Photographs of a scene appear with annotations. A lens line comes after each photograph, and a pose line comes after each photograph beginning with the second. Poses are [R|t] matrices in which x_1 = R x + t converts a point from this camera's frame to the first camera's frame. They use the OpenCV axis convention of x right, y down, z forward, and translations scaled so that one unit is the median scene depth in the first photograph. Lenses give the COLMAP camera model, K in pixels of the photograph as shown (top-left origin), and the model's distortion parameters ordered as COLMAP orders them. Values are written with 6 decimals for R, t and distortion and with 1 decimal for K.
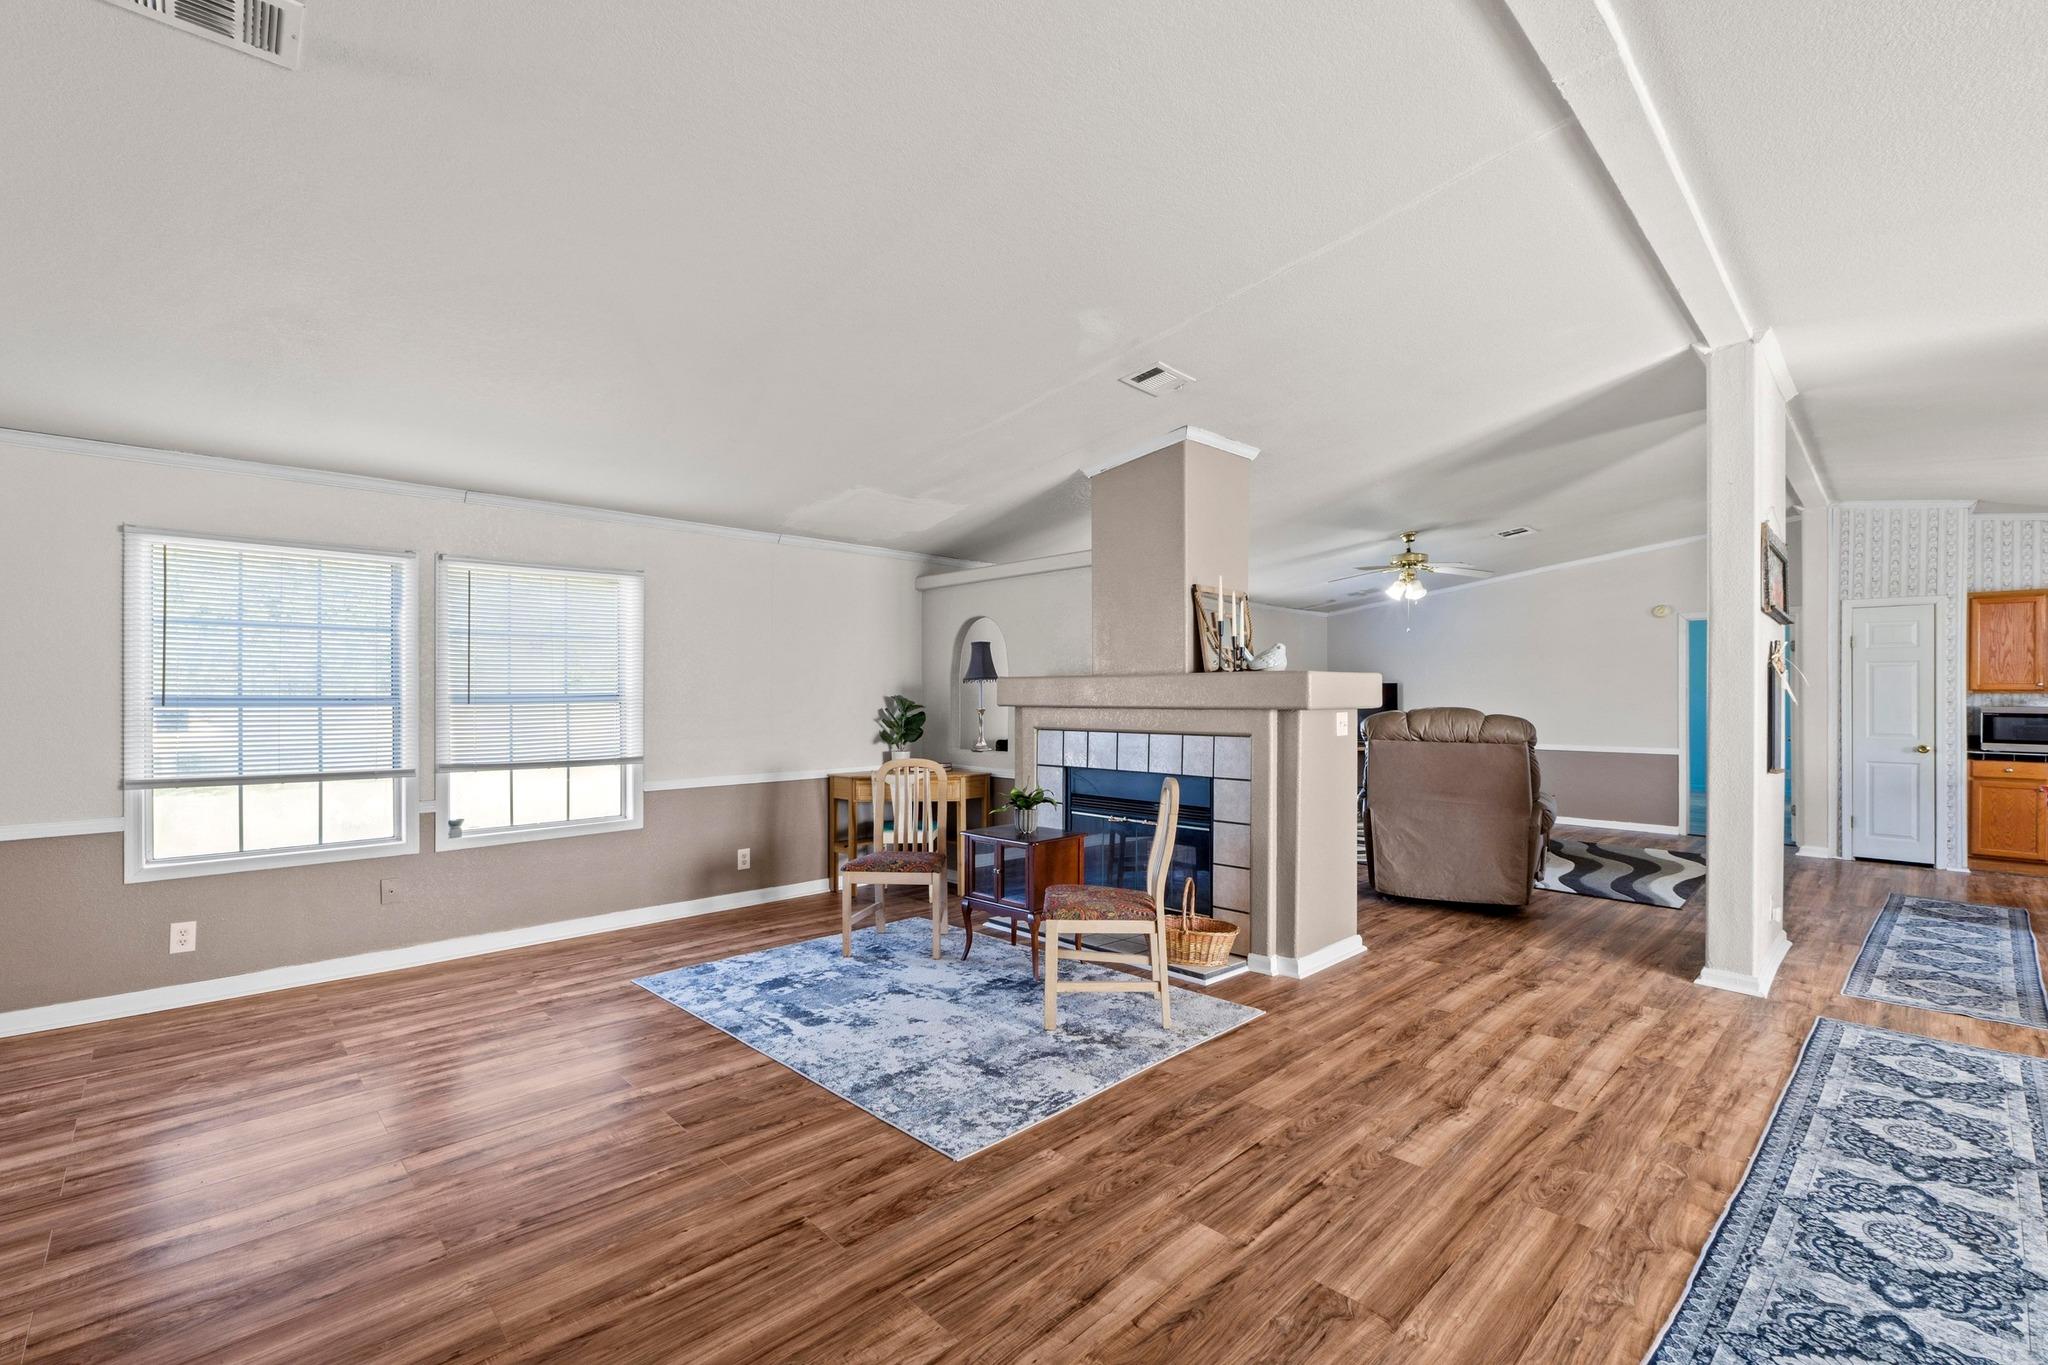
lens RADIAL K [[874.7, 0, 1029.0], [0, 874.7, 693.6], [0, 0, 1]] dist [-0.005736, -0.000878]
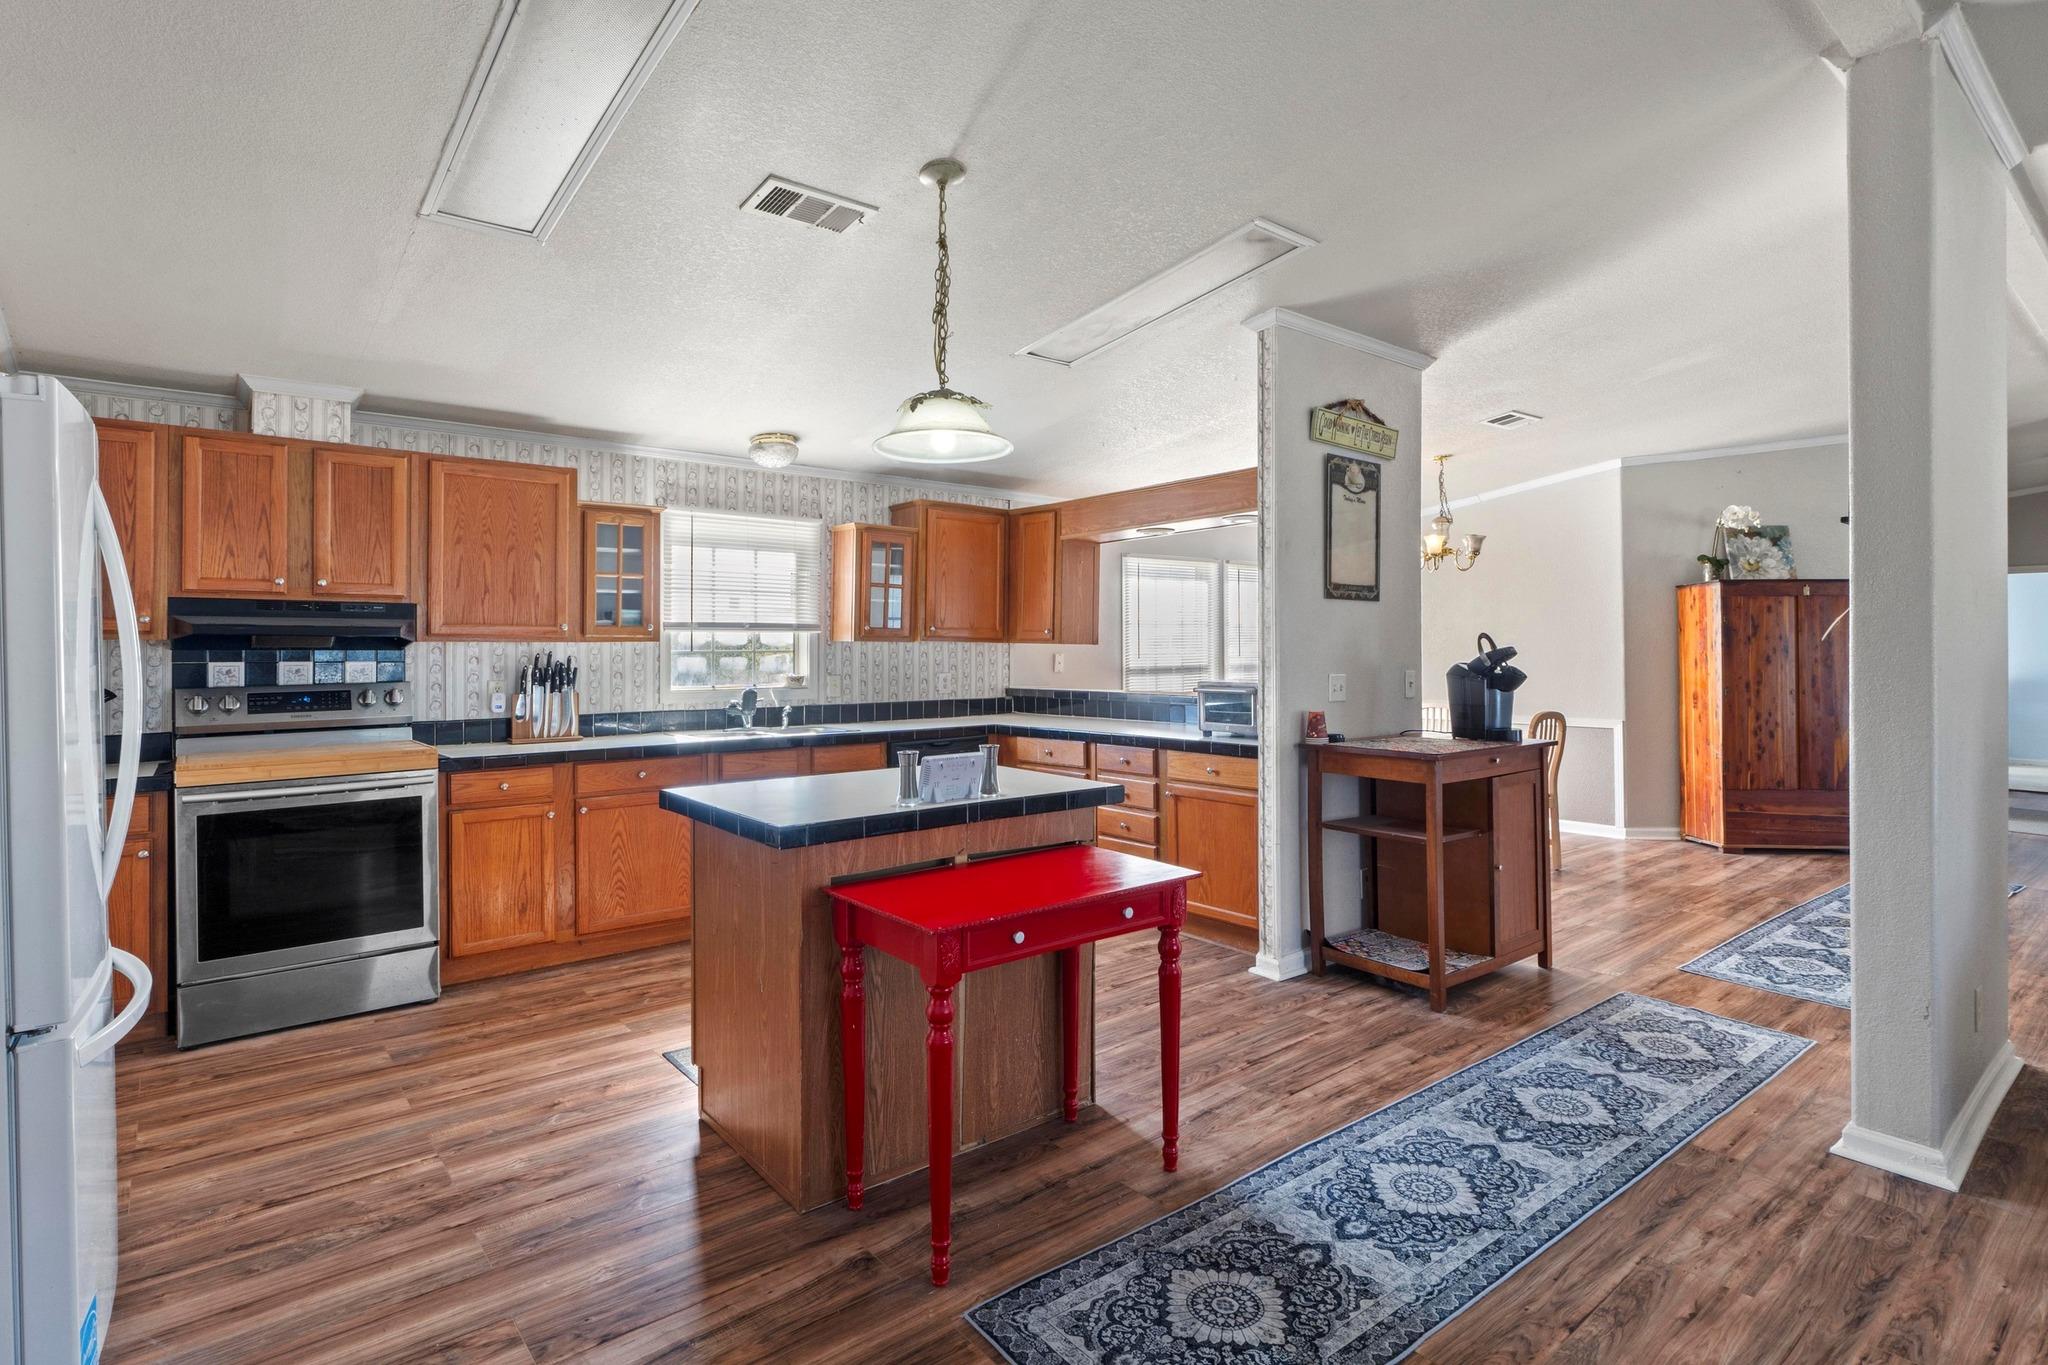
lens RADIAL K [[1035.7, 0, 1025.3], [0, 1035.7, 642.7], [0, 0, 1]] dist [-0.004422, -0.000708]
pose [[-0.996425, -0.003322, 0.084412, 1.815429], [-0.003565, 0.999990, -0.002722, -0.002753], [-0.084403, -0.003013, -0.996427, 2.297196]]
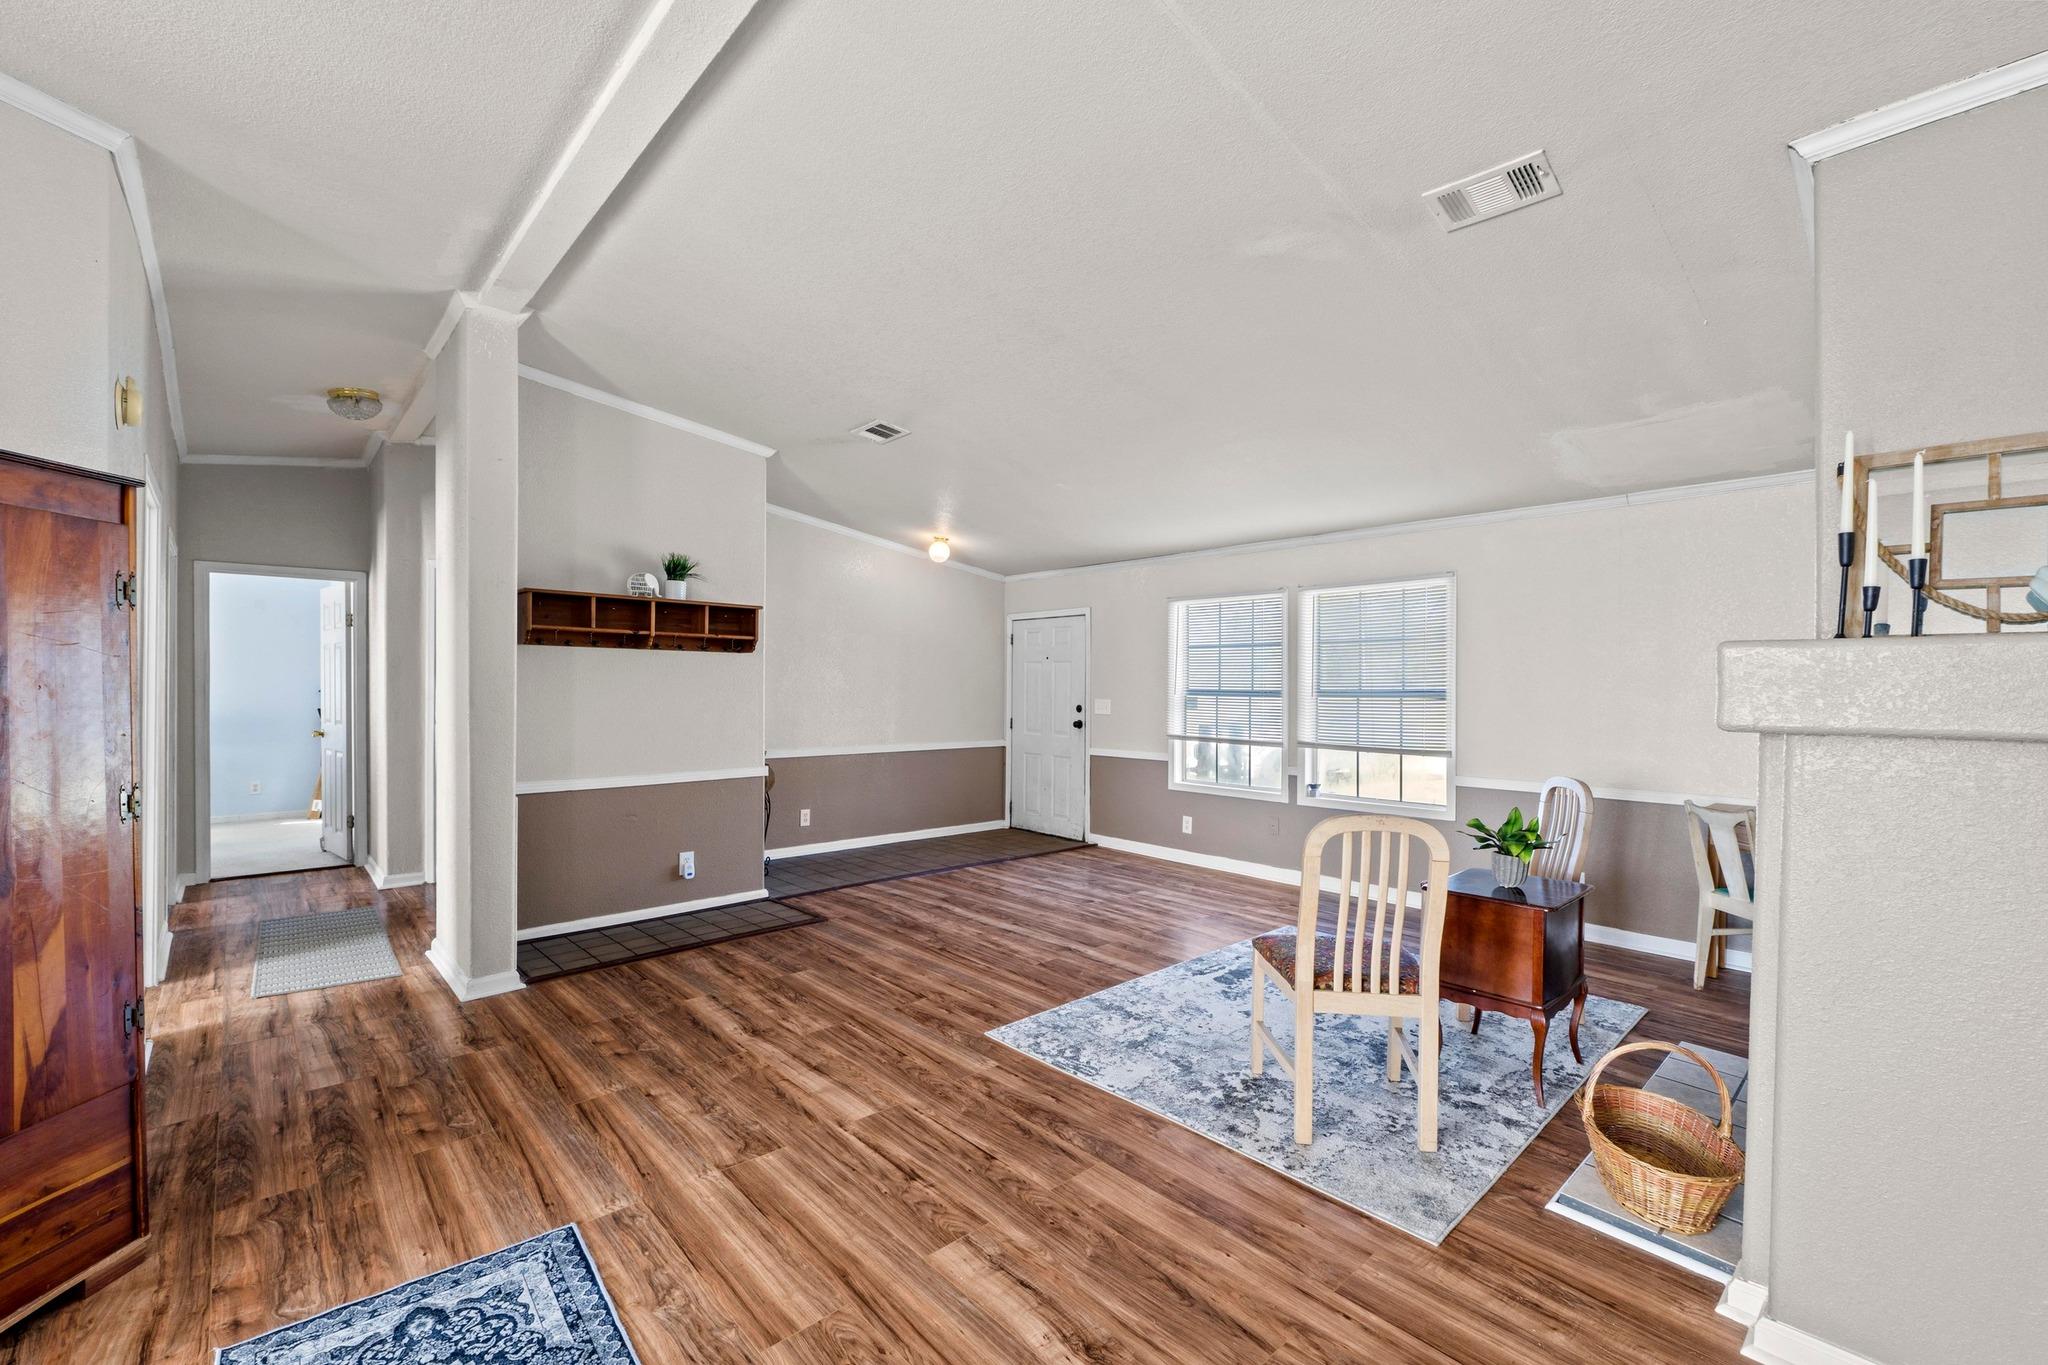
lens RADIAL K [[874.7, 0, 1020.2], [0, 874.7, 683.3], [0, 0, 1]] dist [-0.005736, -0.000878]
pose [[-0.037864, -0.003939, -0.999275, 0.911575], [-0.007279, 0.999967, -0.003666, -0.001196], [0.999256, 0.007135, -0.037892, 0.793018]]
